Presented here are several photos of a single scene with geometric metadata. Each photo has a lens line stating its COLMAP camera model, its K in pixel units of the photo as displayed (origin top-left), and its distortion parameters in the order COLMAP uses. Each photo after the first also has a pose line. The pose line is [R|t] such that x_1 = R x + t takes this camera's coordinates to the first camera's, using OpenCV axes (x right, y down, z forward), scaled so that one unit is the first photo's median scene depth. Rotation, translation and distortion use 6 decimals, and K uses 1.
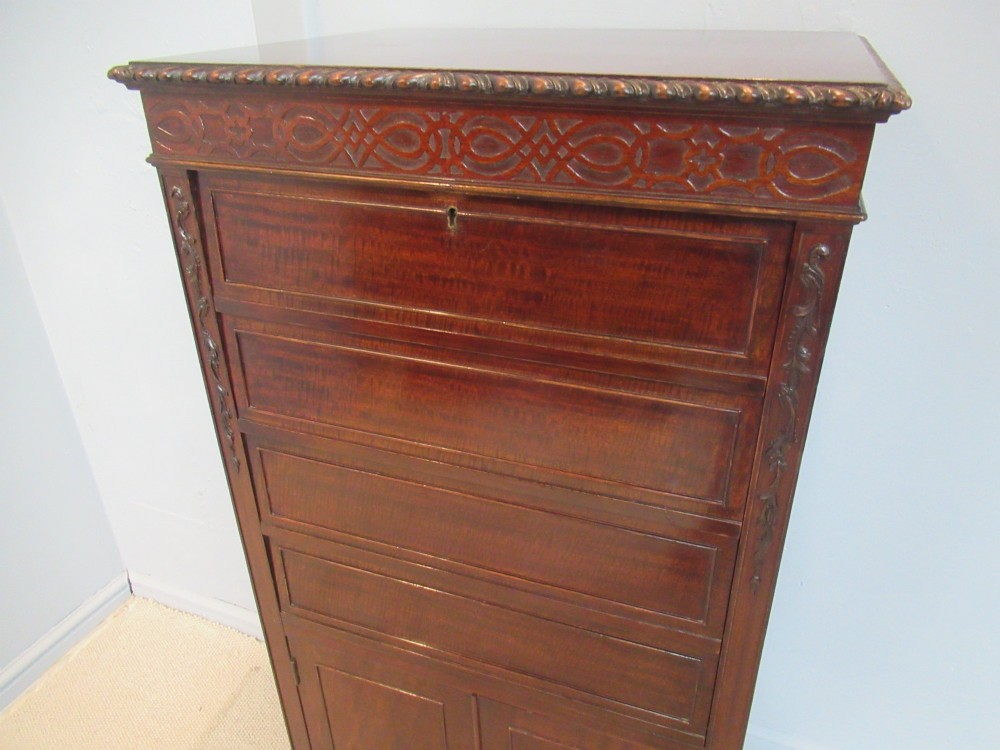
lens RADIAL K [[739.4, 0, 502.1], [0, 739.4, 381.7], [0, 0, 1]] dist [-0.001267, 0.001030]
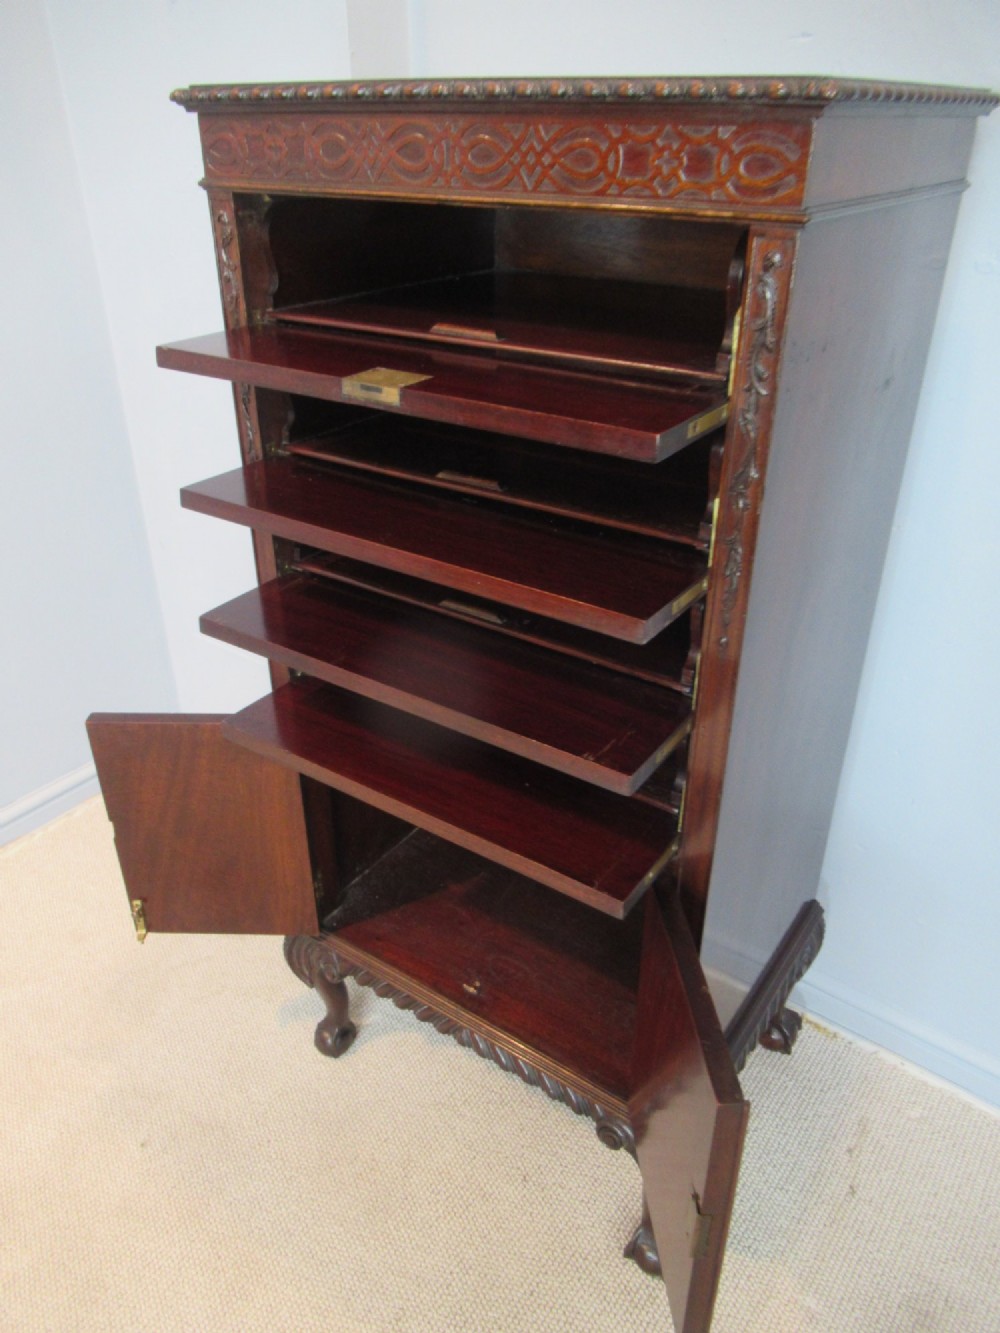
lens RADIAL K [[985.6, 0, 495.1], [0, 985.6, 654.4], [0, 0, 1]] dist [-0.001267, 0.001030]
pose [[0.970323, 0.124777, -0.207132, 0.345191], [-0.120527, 0.992159, 0.033063, 0.306401], [0.209633, -0.007117, 0.977754, -0.332148]]
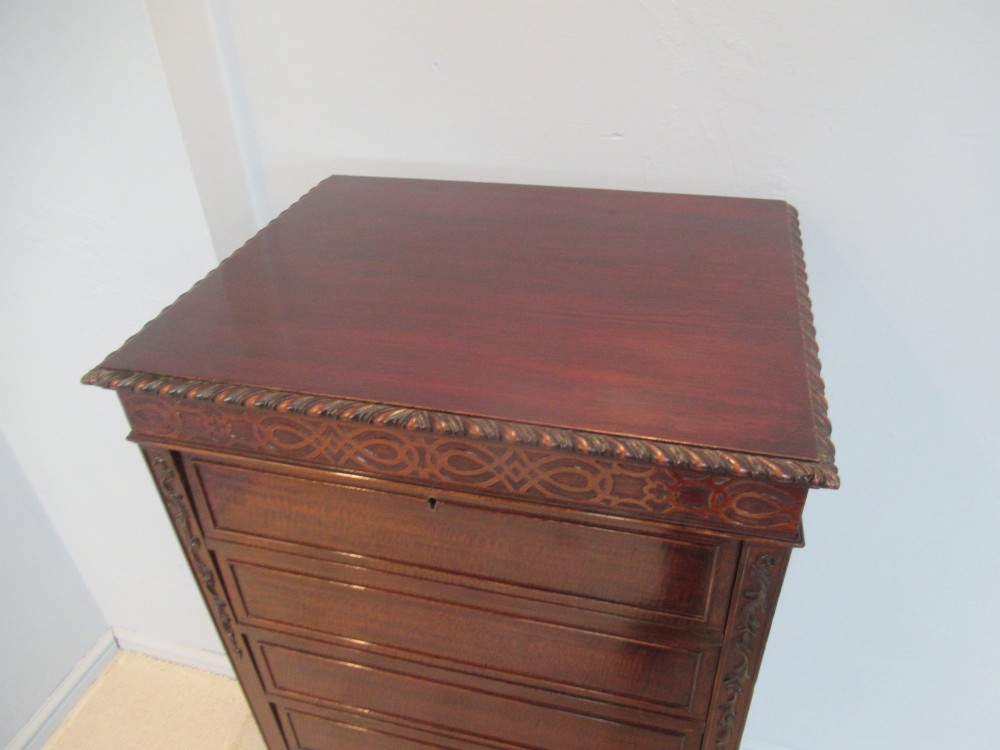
lens RADIAL K [[739.4, 0, 492.8], [0, 739.4, 363.0], [0, 0, 1]] dist [-0.001267, 0.001030]
pose [[0.993984, -0.090034, 0.062369, -0.028609], [0.082635, 0.990212, 0.112479, -0.540099], [-0.071885, -0.106649, 0.991695, -0.061779]]
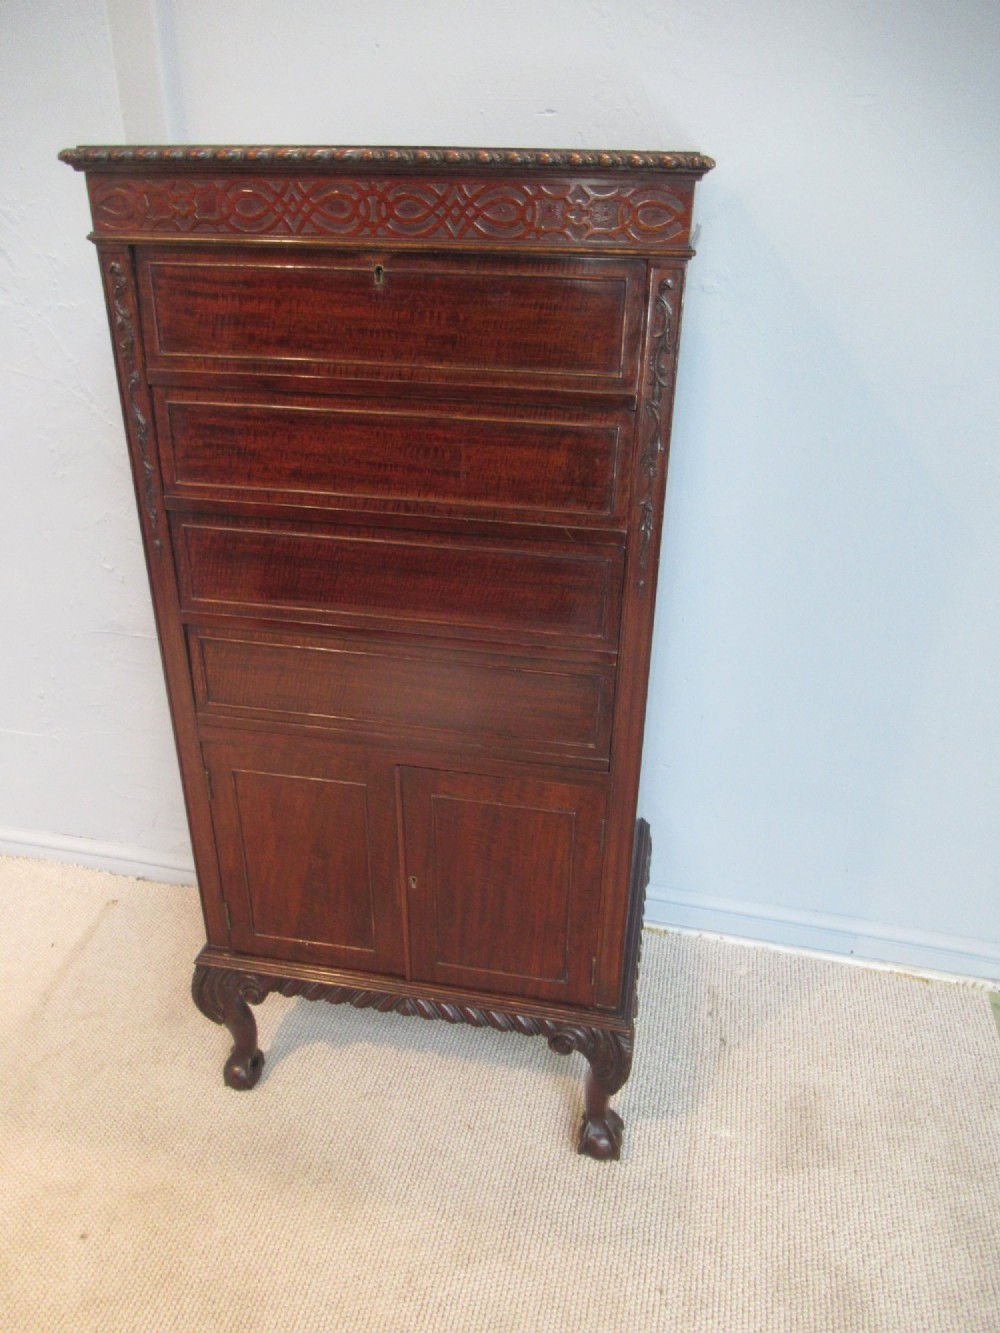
lens RADIAL K [[985.6, 0, 490.7], [0, 985.6, 651.8], [0, 0, 1]] dist [-0.001267, 0.001030]
pose [[0.985613, -0.057877, 0.158798, -0.177155], [0.061839, 0.997883, -0.020115, 0.433172], [-0.157298, 0.029646, 0.987106, -0.592490]]
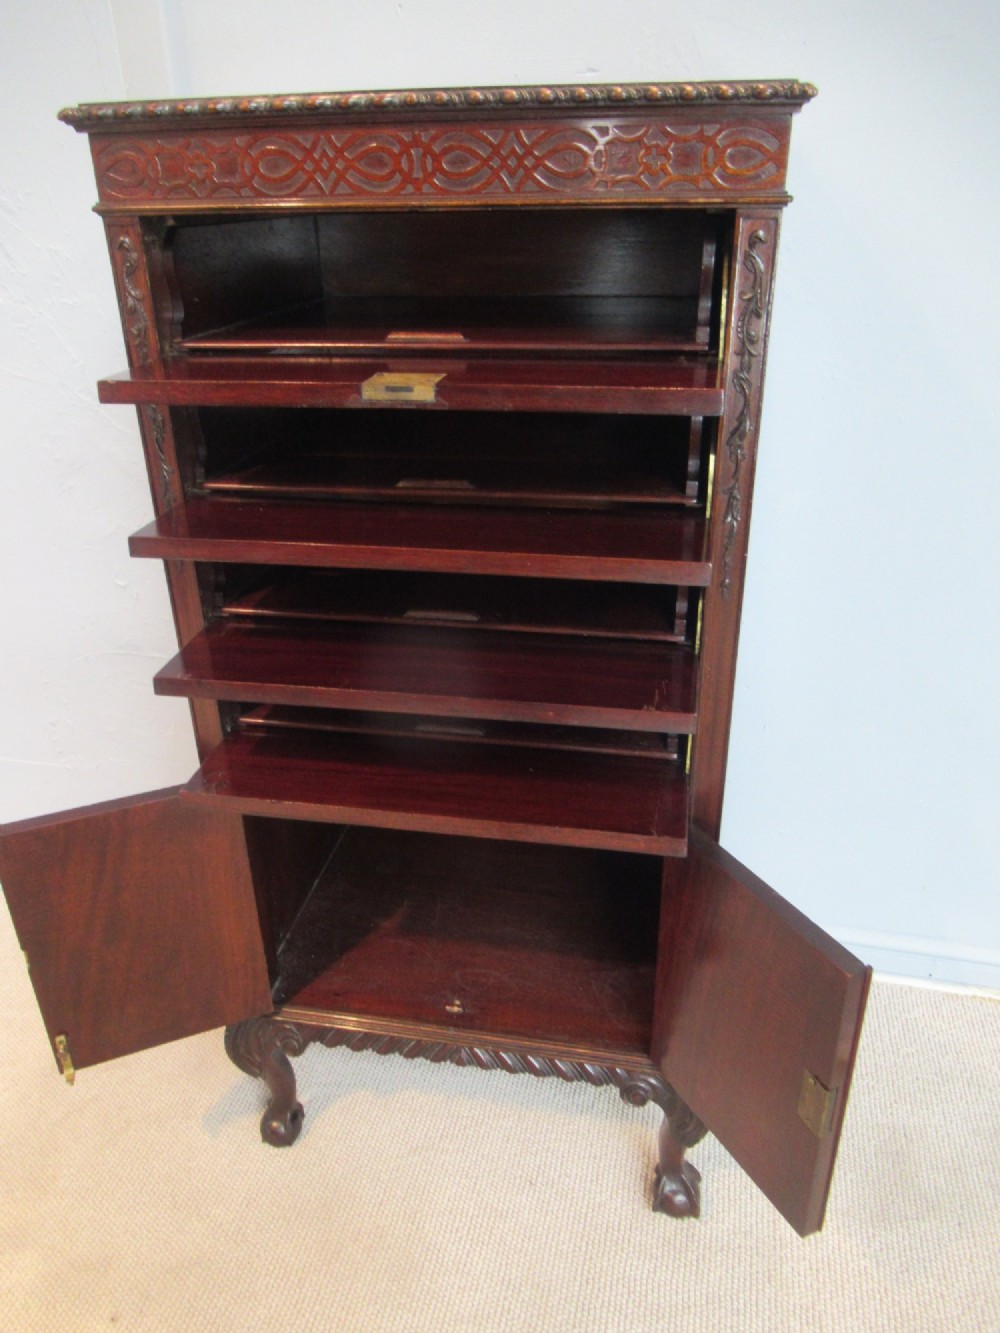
lens RADIAL K [[985.6, 0, 492.6], [0, 985.6, 652.9], [0, 0, 1]] dist [-0.001267, 0.001030]
pose [[0.984790, -0.084186, 0.151989, -0.233969], [0.089540, 0.995569, -0.028720, 0.415634], [-0.148898, 0.041892, 0.987965, -0.381233]]
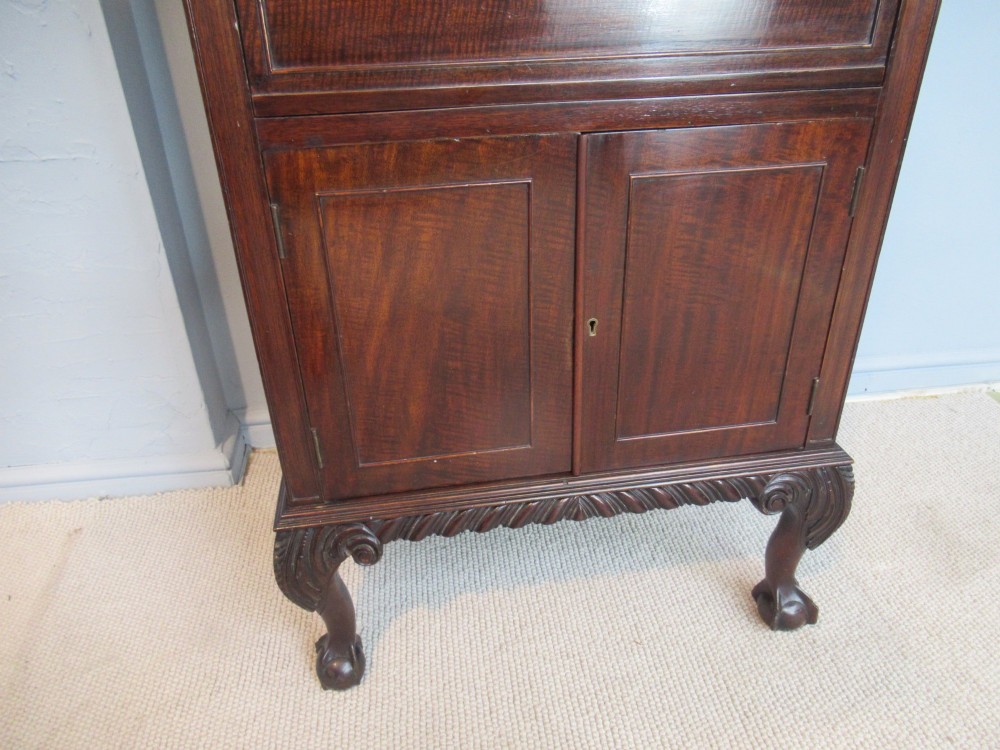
lens RADIAL K [[739.4, 0, 501.5], [0, 739.4, 369.8], [0, 0, 1]] dist [-0.001267, 0.001030]
pose [[0.870691, -0.255146, 0.420474, -0.664417], [0.244688, 0.966322, 0.079685, 0.817793], [-0.426645, 0.033504, 0.903799, 0.578303]]
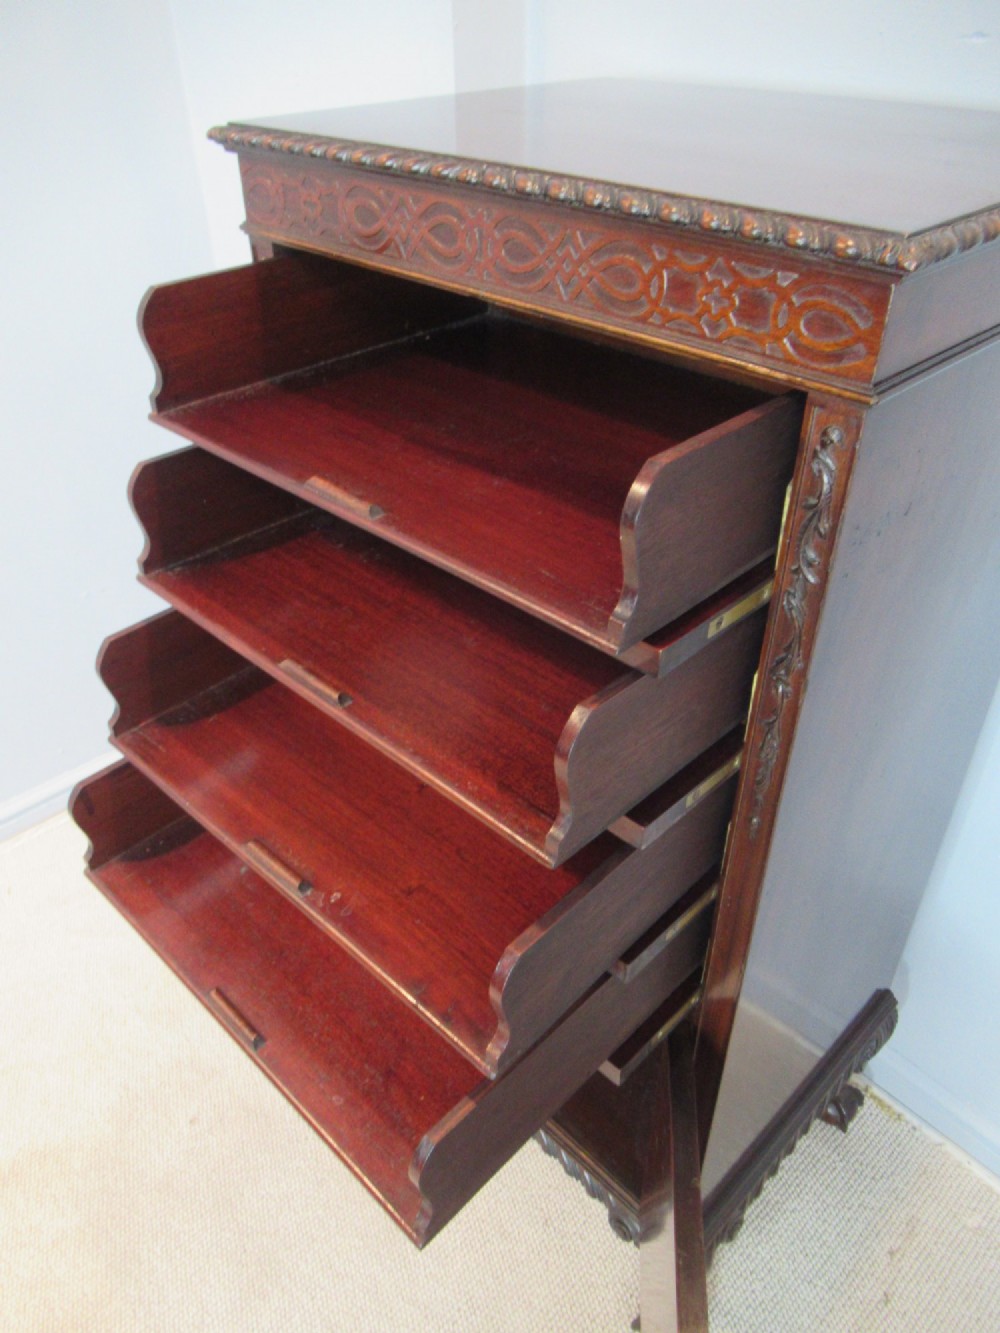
lens RADIAL K [[985.6, 0, 497.2], [0, 985.6, 656.4], [0, 0, 1]] dist [-0.001267, 0.001030]
pose [[0.913130, 0.236931, -0.331748, 0.431493], [-0.190781, 0.967517, 0.165871, -0.039554], [0.360272, -0.088170, 0.928671, -0.136361]]
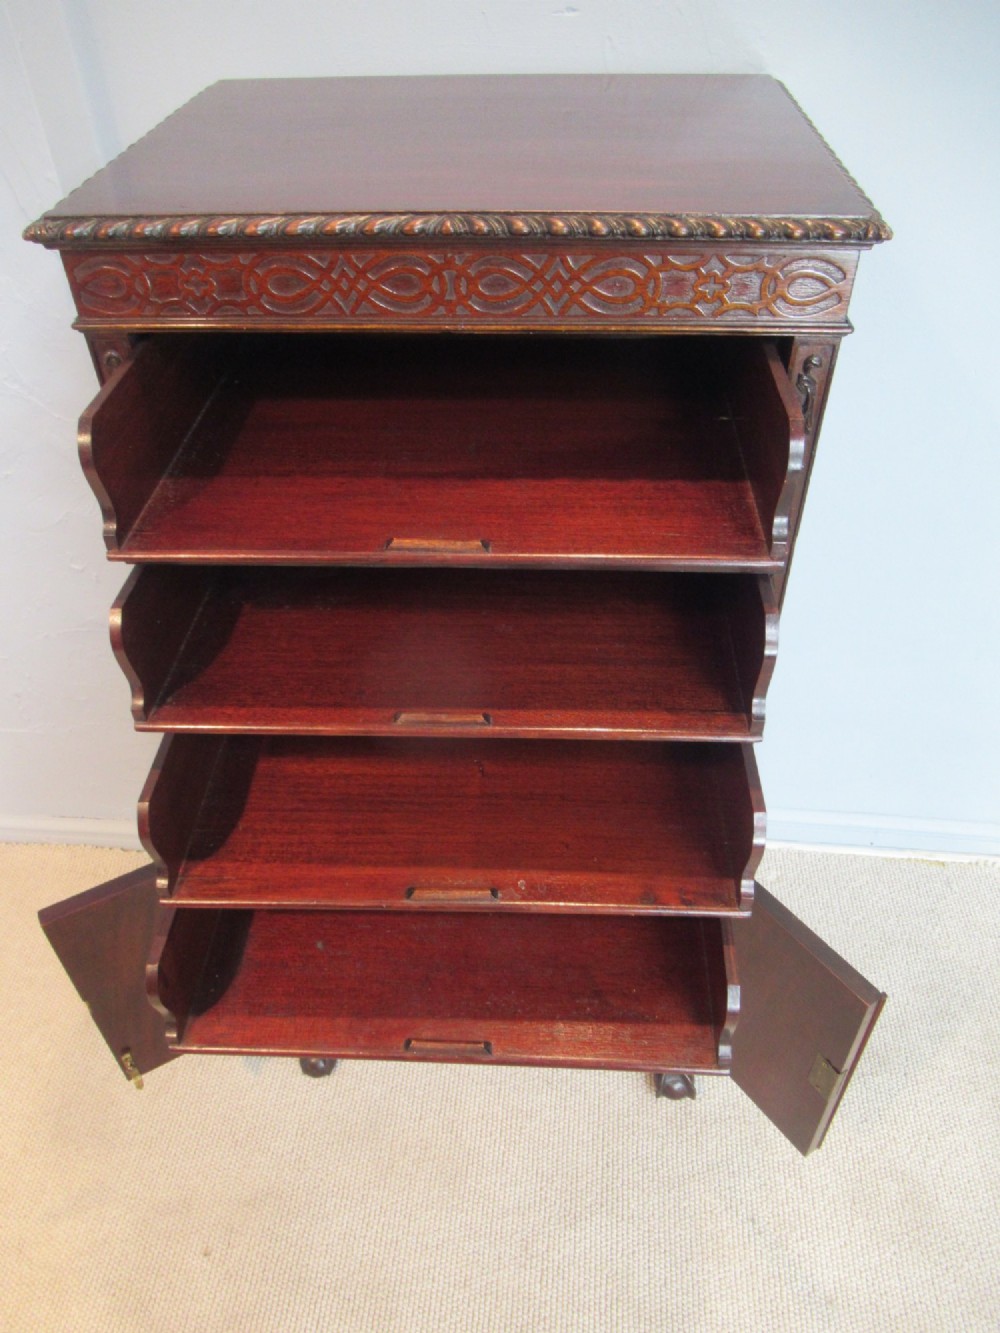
lens RADIAL K [[985.6, 0, 492.9], [0, 985.6, 650.7], [0, 0, 1]] dist [-0.001267, 0.001030]
pose [[0.953397, -0.203894, 0.222398, -0.389423], [0.151991, 0.961307, 0.229754, -0.140297], [-0.260638, -0.185244, 0.947498, -0.320071]]
